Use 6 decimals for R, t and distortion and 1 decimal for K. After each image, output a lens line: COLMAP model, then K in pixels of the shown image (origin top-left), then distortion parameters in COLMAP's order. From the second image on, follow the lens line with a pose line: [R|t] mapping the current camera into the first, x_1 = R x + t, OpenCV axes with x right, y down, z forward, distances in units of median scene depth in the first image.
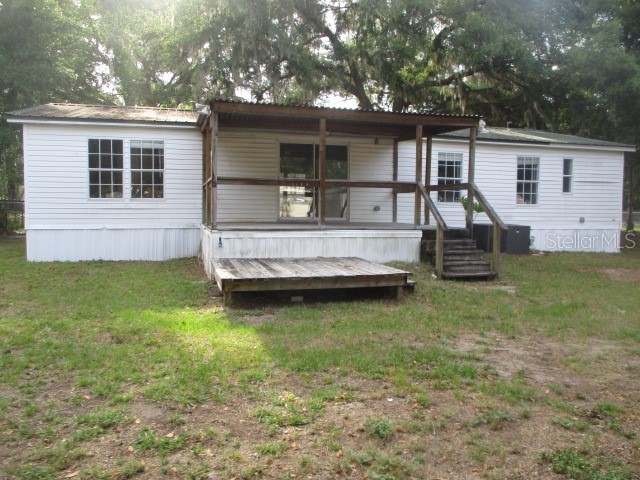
lens RADIAL K [[525.1, 0, 321.6], [0, 525.1, 228.1], [0, 0, 1]] dist [-0.023174, 0.009958]
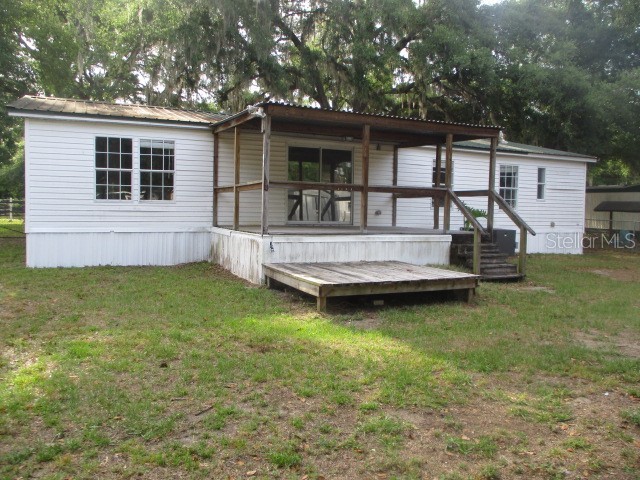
lens RADIAL K [[525.1, 0, 321.6], [0, 525.1, 228.1], [0, 0, 1]] dist [-0.023174, 0.009958]
pose [[0.987290, 0.003644, 0.158884, -0.191046], [-0.003143, 0.999989, -0.003405, -0.003777], [-0.158895, 0.002862, 0.987291, 0.006204]]
